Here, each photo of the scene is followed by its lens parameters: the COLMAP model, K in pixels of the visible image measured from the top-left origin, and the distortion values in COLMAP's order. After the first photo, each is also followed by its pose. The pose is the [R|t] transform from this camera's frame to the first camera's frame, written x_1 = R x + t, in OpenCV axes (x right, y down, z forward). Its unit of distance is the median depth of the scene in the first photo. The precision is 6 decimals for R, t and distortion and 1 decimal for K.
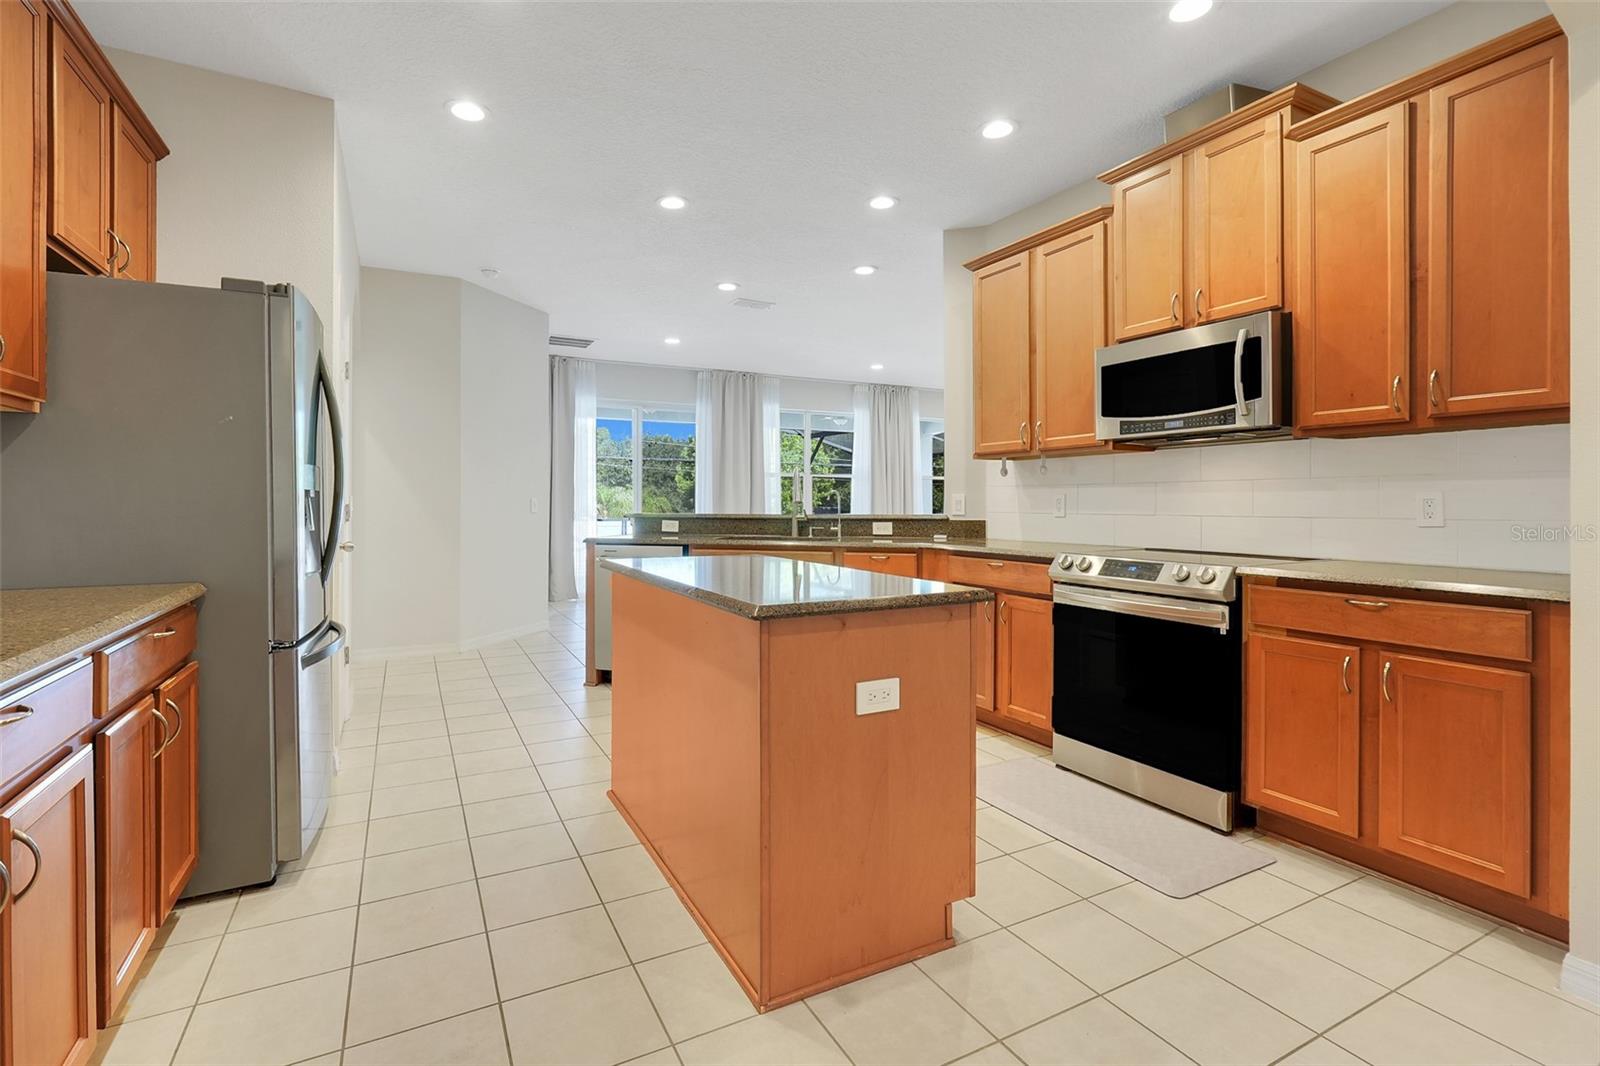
lens RADIAL K [[735.9, 0, 778.9], [0, 735.9, 506.7], [0, 0, 1]] dist [-0.002142, 0.000011]
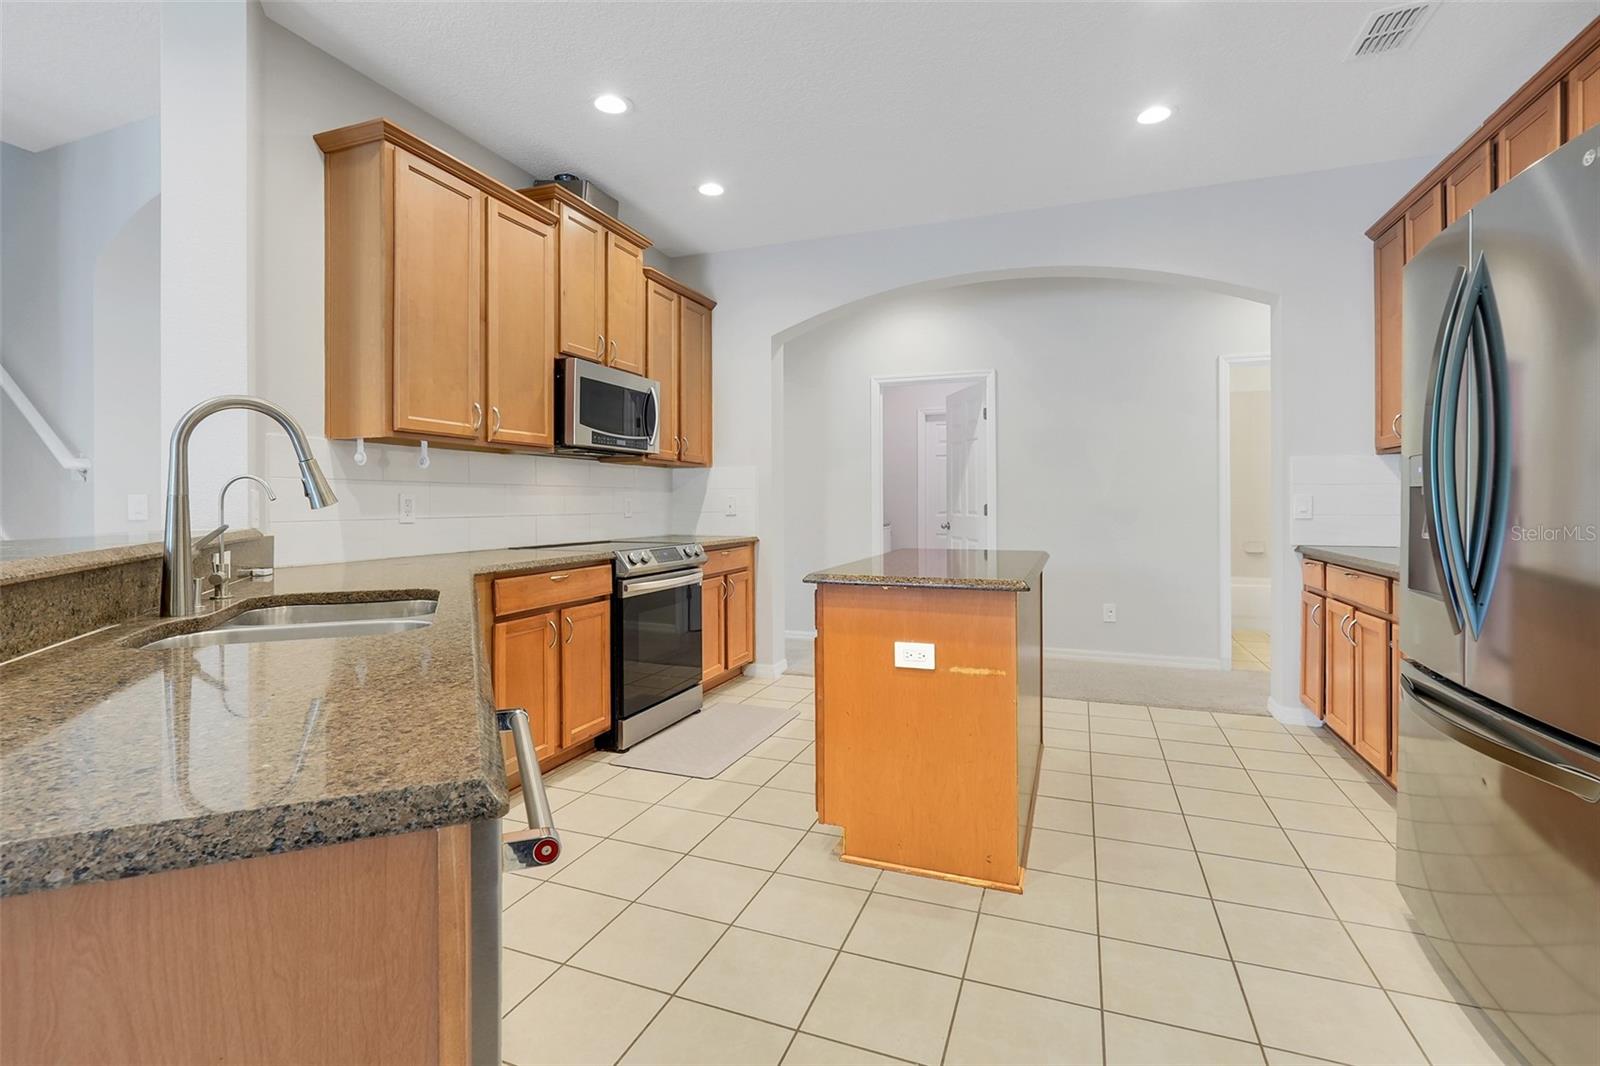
lens RADIAL K [[735.9, 0, 796.0], [0, 735.9, 499.8], [0, 0, 1]] dist [-0.002142, 0.000011]
pose [[-0.663148, 0.000745, 0.748488, -0.248783], [0.002844, 0.999995, 0.001524, -0.005528], [-0.748482, 0.003139, -0.663147, 0.646063]]
